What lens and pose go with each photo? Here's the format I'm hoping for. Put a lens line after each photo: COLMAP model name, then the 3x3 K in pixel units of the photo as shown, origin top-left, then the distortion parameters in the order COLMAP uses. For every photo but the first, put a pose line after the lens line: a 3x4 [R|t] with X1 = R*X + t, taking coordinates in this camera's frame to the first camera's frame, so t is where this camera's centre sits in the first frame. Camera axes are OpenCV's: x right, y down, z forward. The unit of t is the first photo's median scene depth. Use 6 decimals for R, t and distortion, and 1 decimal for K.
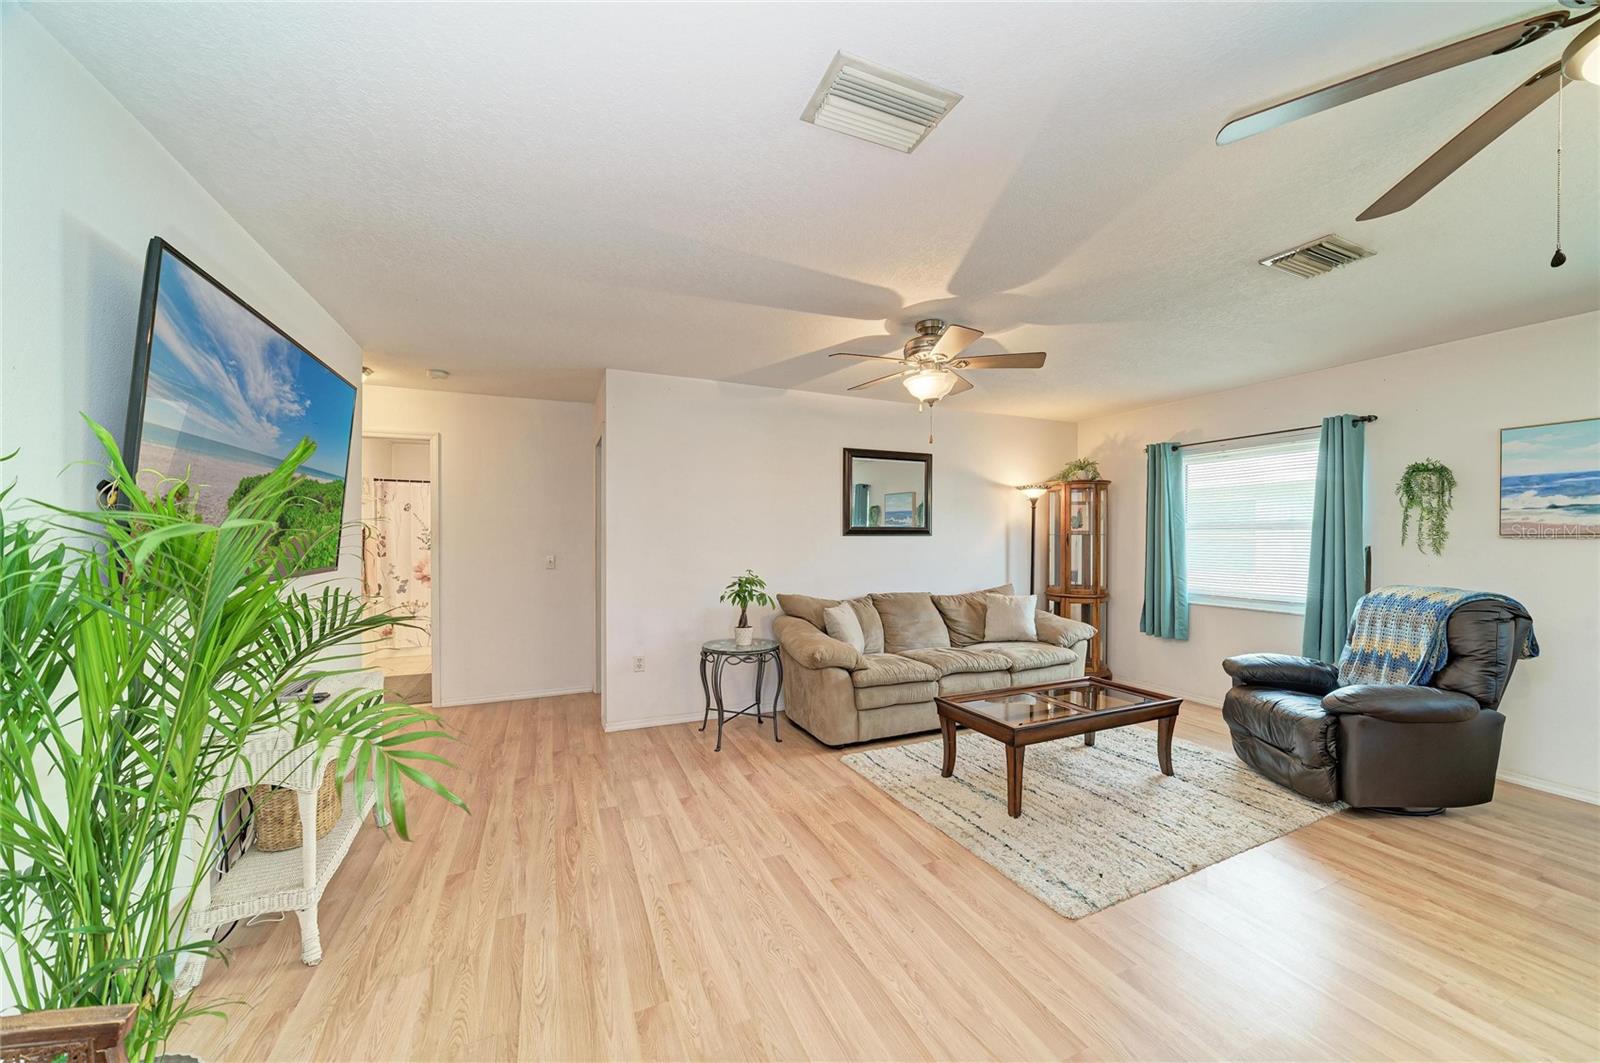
lens RADIAL K [[580.9, 0, 809.8], [0, 580.9, 539.2], [0, 0, 1]] dist [-0.007488, 0.002071]
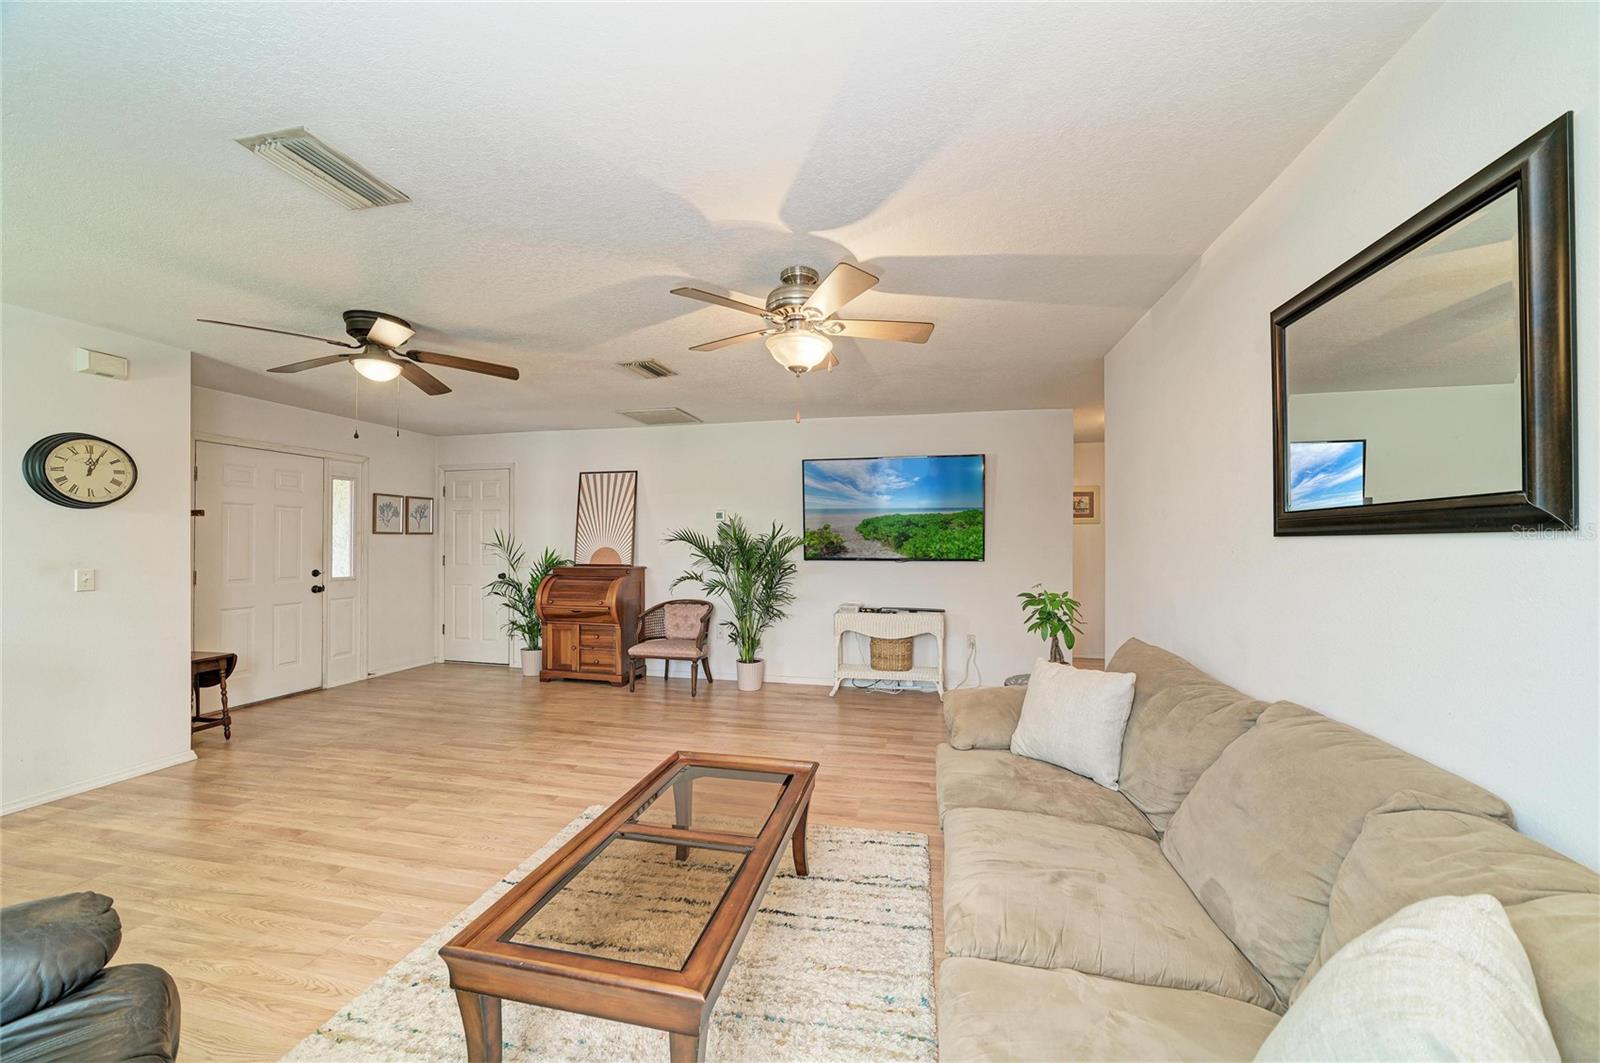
lens RADIAL K [[580.9, 0, 804.0], [0, 580.9, 538.2], [0, 0, 1]] dist [-0.007488, 0.002071]
pose [[-0.600281, -0.004889, -0.799774, 0.788157], [-0.003756, 0.999988, -0.003293, -0.003551], [0.799780, 0.001028, -0.600292, 1.395141]]
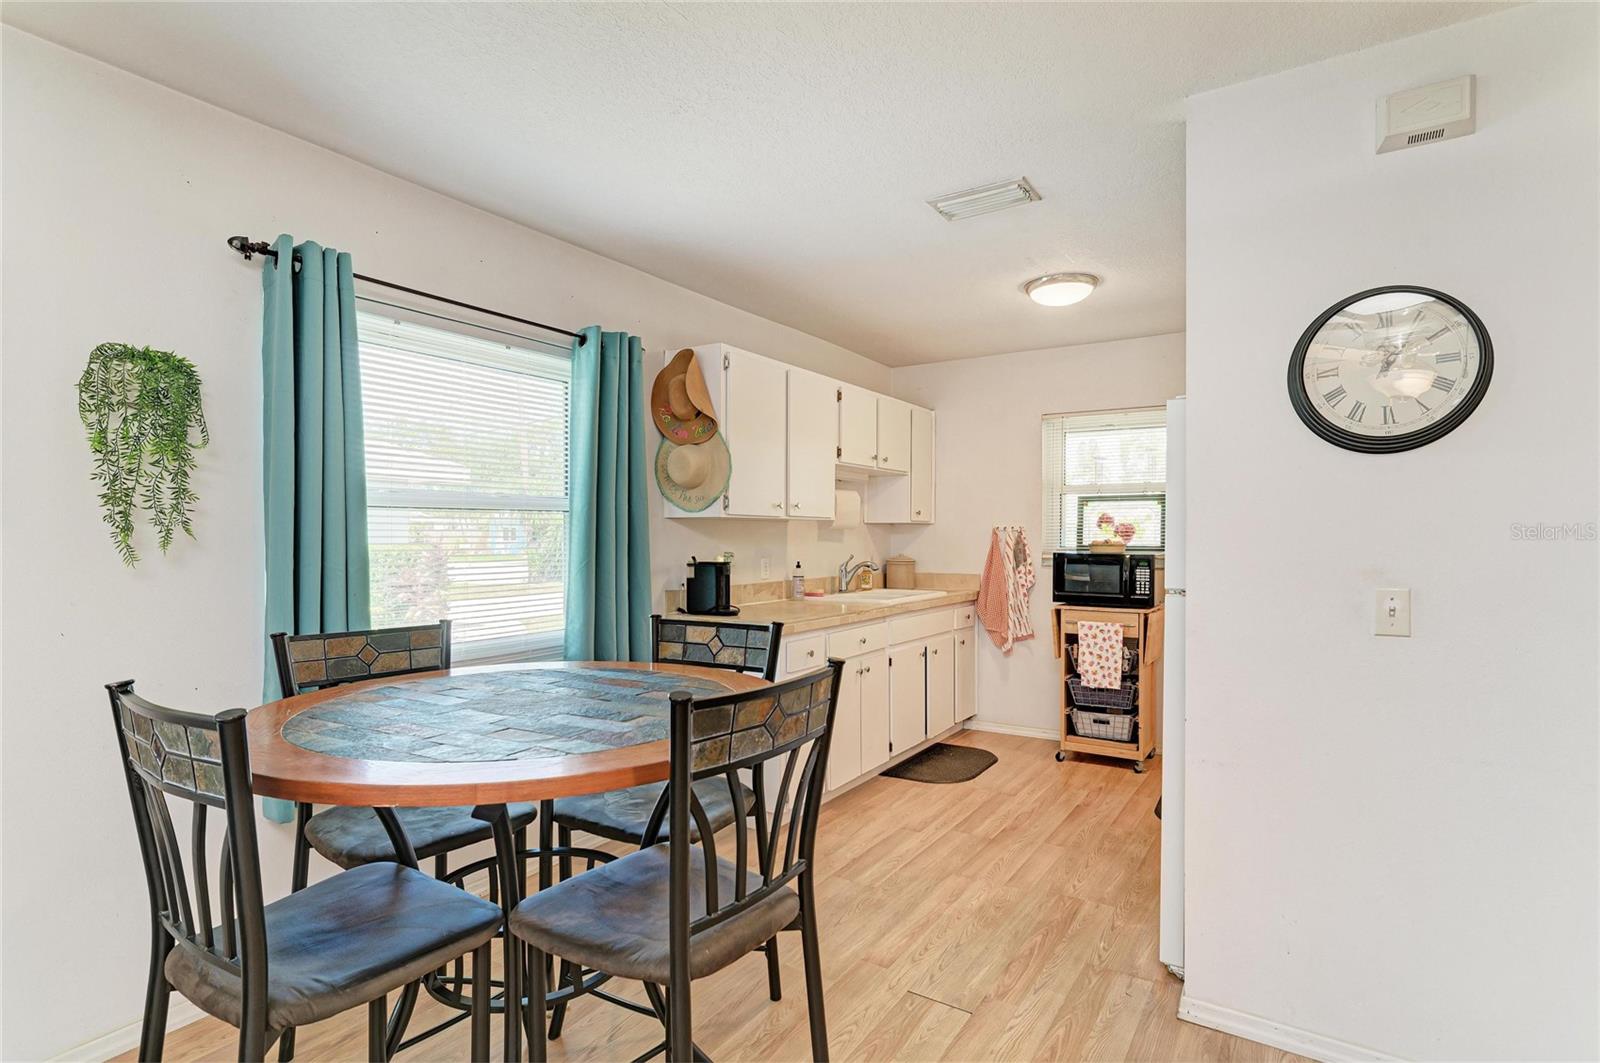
lens RADIAL K [[812.3, 0, 806.1], [0, 812.3, 550.1], [0, 0, 1]] dist [-0.002171, 0.001777]
pose [[-0.545192, -0.018562, 0.838106, 0.478905], [0.001310, 0.999735, 0.022994, 0.005648], [-0.838310, 0.013634, -0.545023, 0.588642]]
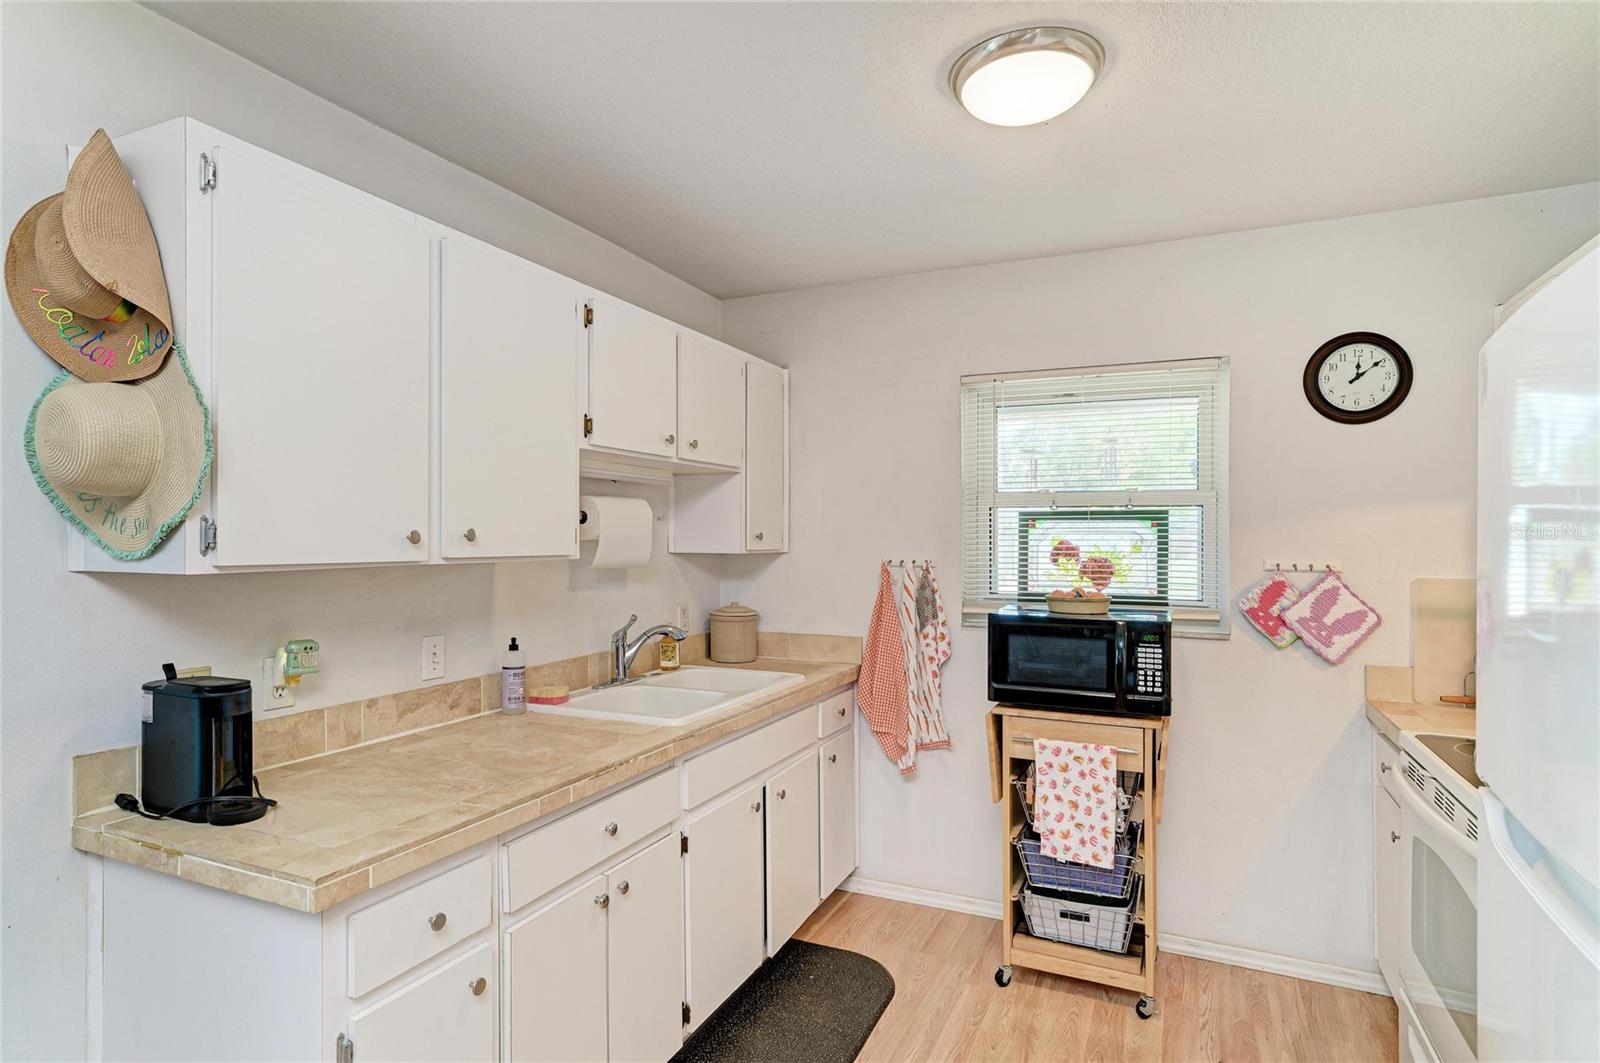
lens RADIAL K [[812.3, 0, 810.4], [0, 812.3, 540.7], [0, 0, 1]] dist [-0.002171, 0.001777]
pose [[-0.658410, -0.005619, 0.752639, 0.944741], [0.001263, 0.999962, 0.008571, -0.034758], [-0.752659, 0.006594, -0.658378, 0.112933]]
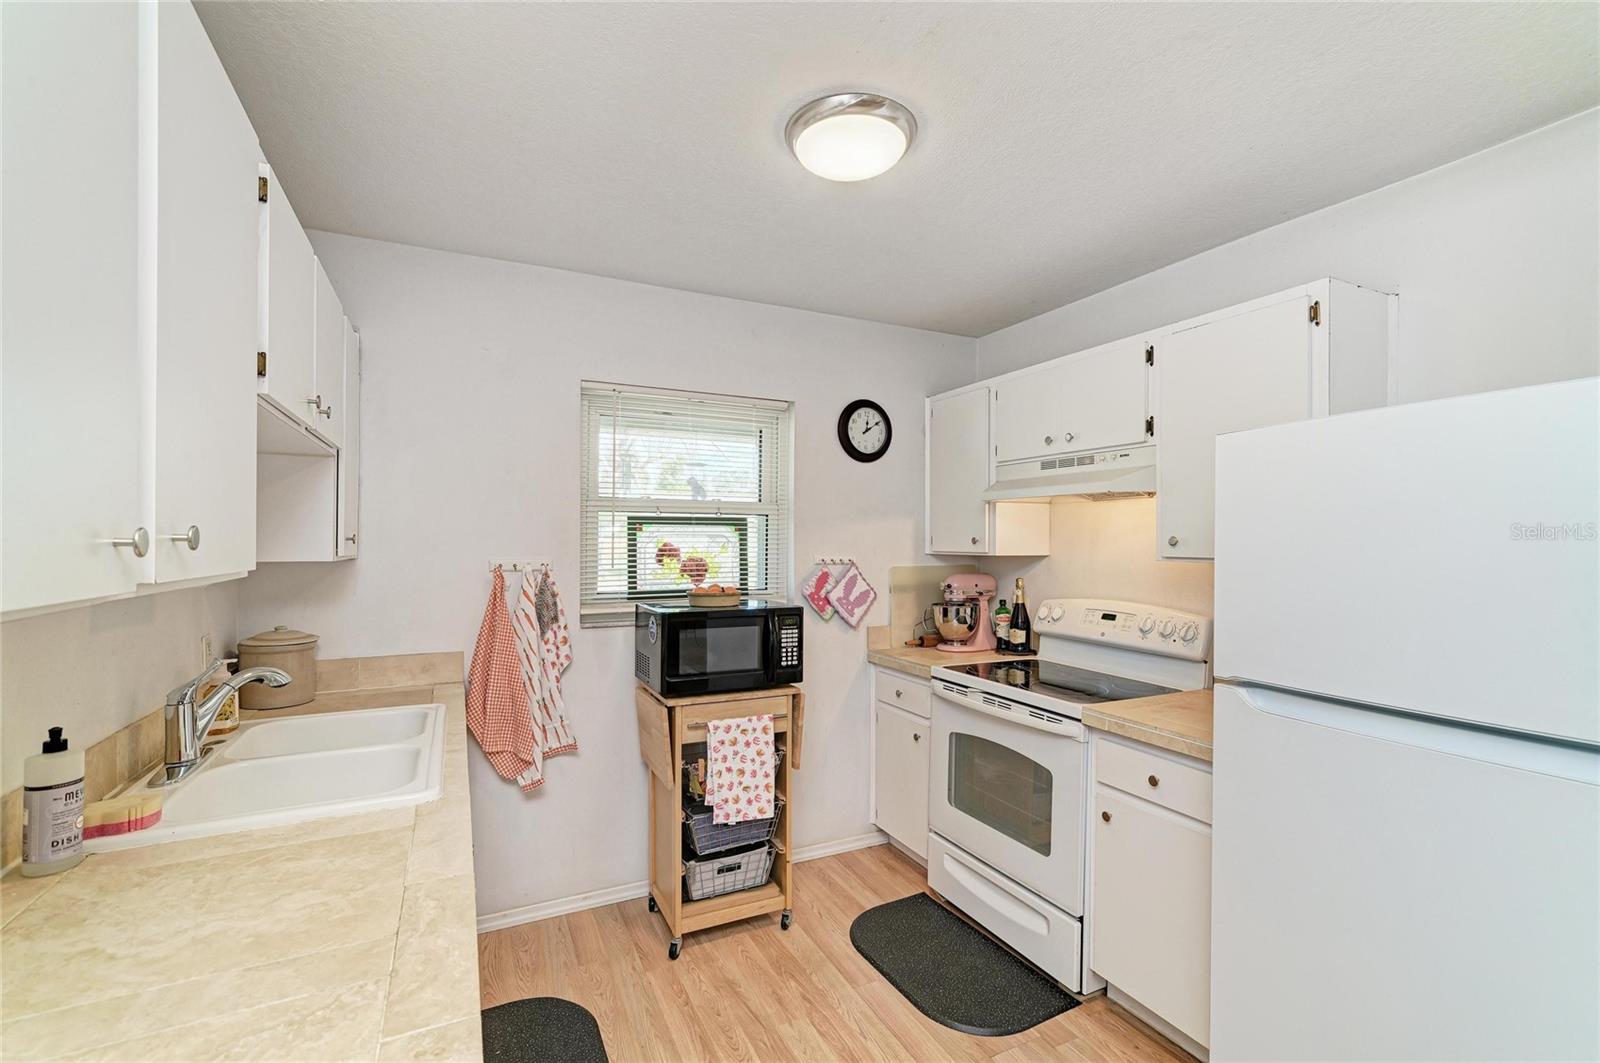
lens RADIAL K [[691.0, 0, 786.3], [0, 691.0, 541.9], [0, 0, 1]] dist [-0.006883, 0.001214]
pose [[-0.999720, -0.004735, -0.023168, 1.316647], [-0.004957, 0.999942, 0.009537, -0.036784], [0.023122, 0.009649, -0.999686, 0.172940]]
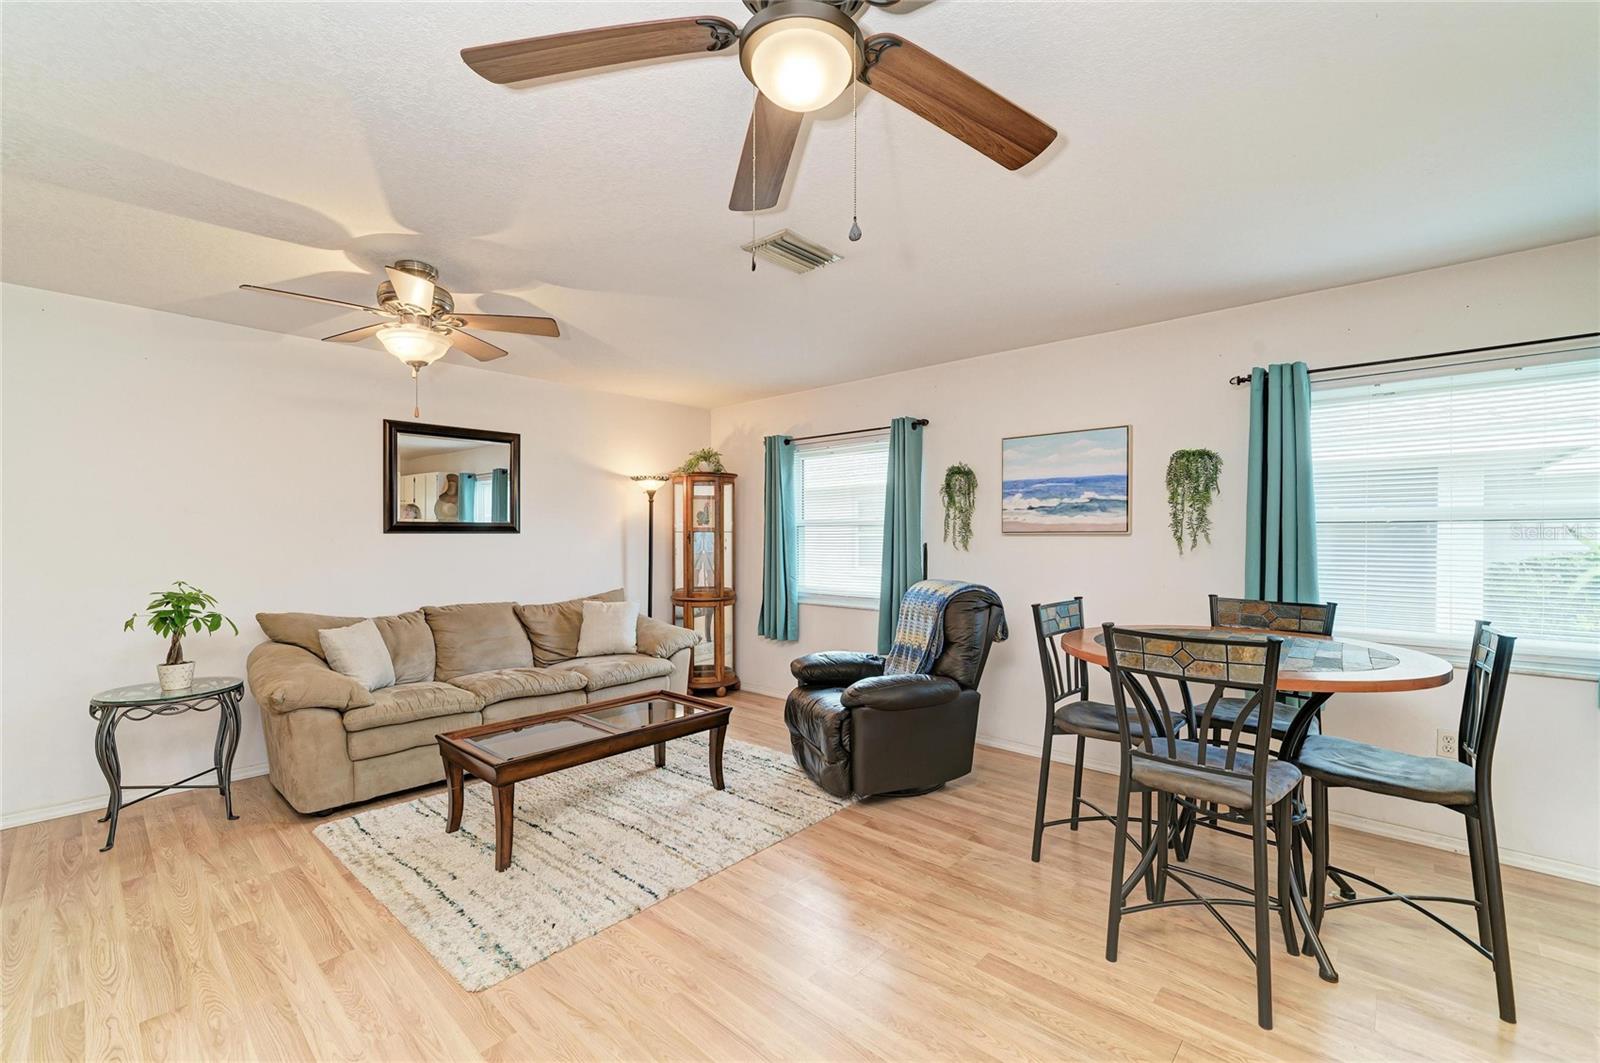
lens RADIAL K [[669.4, 0, 801.8], [0, 669.4, 537.1], [0, 0, 1]] dist [-0.004944, 0.003315]
pose [[0.919124, -0.002530, 0.393961, 0.310515], [0.002315, 0.999997, 0.001020, -0.000638], [-0.393962, -0.000025, 0.919127, -0.045472]]
